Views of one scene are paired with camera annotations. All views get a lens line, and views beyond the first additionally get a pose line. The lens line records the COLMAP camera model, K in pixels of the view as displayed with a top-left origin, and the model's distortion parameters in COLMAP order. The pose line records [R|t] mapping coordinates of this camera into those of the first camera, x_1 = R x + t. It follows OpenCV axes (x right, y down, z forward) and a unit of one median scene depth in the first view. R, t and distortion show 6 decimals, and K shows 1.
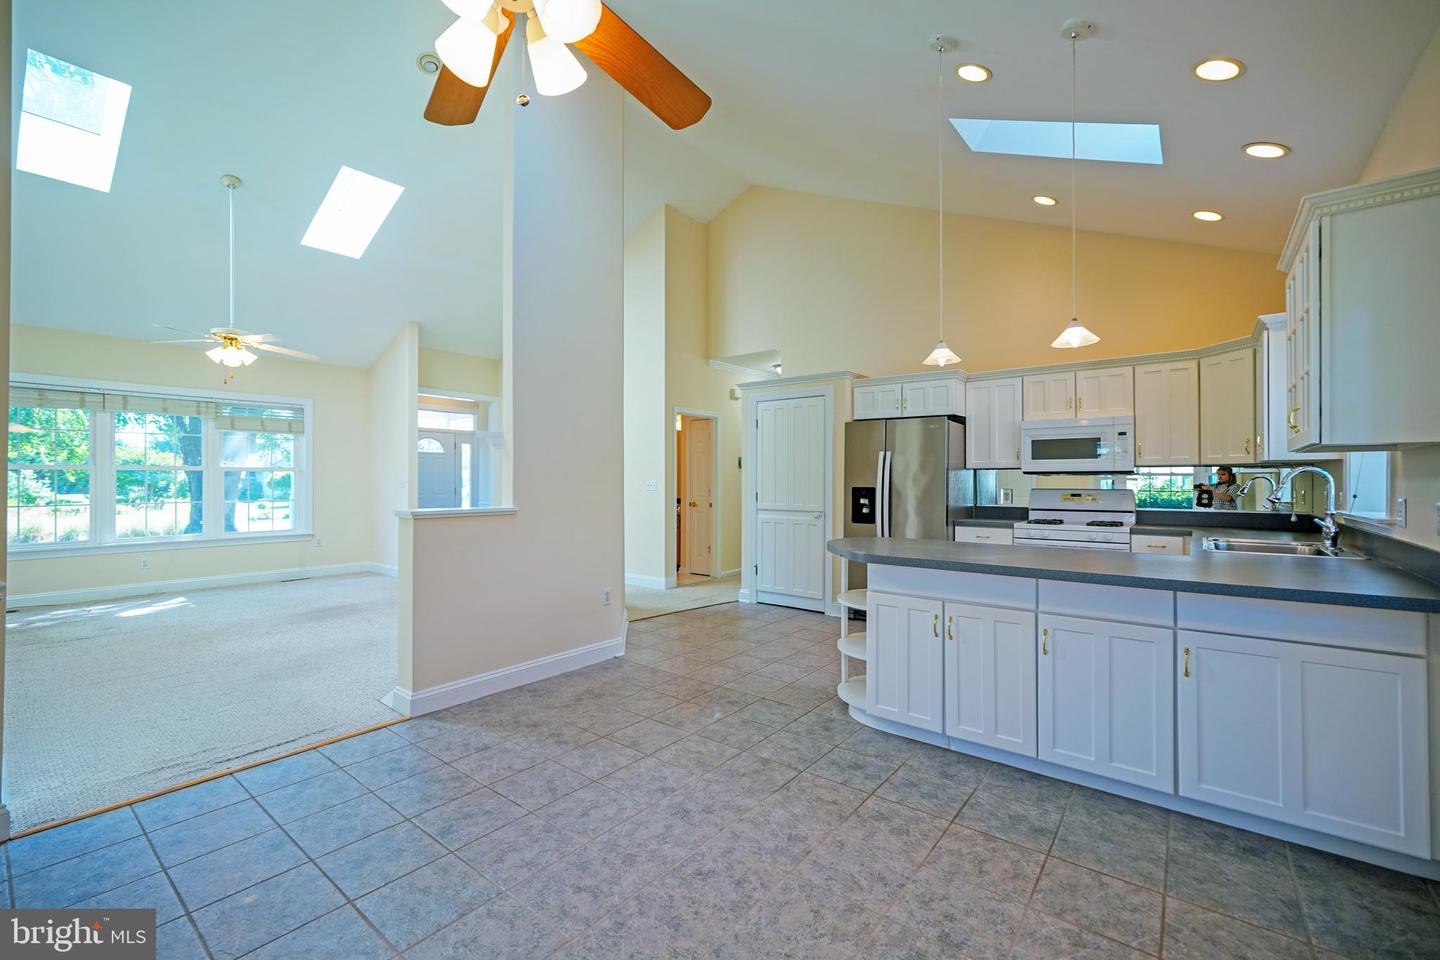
lens RADIAL K [[608.2, 0, 710.0], [0, 608.2, 476.4], [0, 0, 1]] dist [-0.008234, 0.004810]
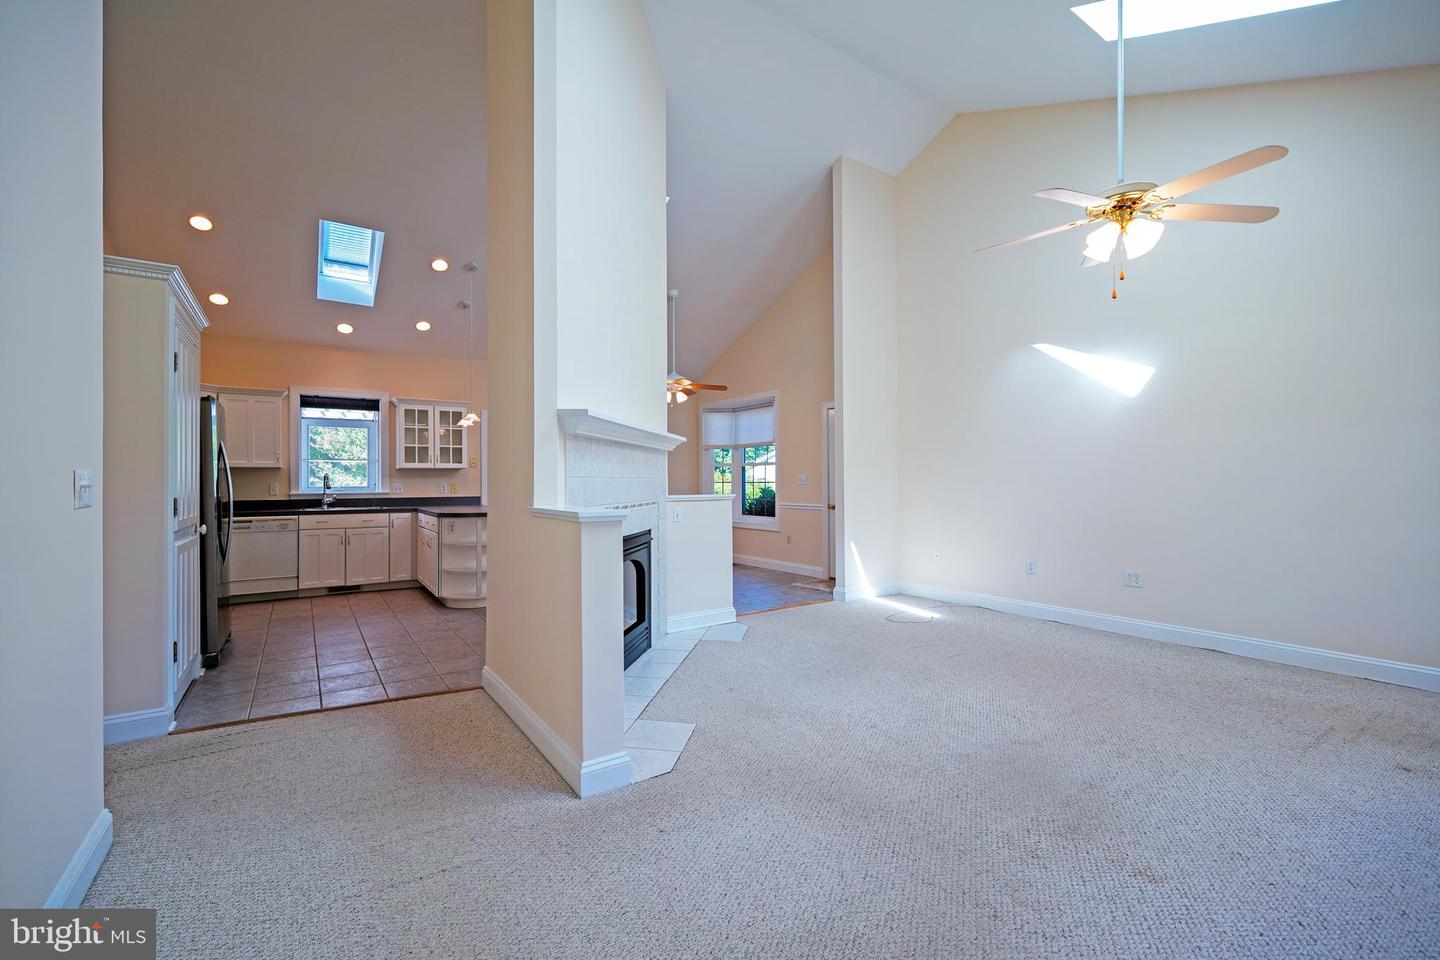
lens RADIAL K [[608.2, 0, 708.3], [0, 608.2, 477.7], [0, 0, 1]] dist [-0.008234, 0.004810]
pose [[-0.954469, 0.007065, 0.298226, -0.824943], [0.003448, 0.999914, -0.012653, 0.030783], [-0.298289, -0.011049, -0.954412, 2.245573]]
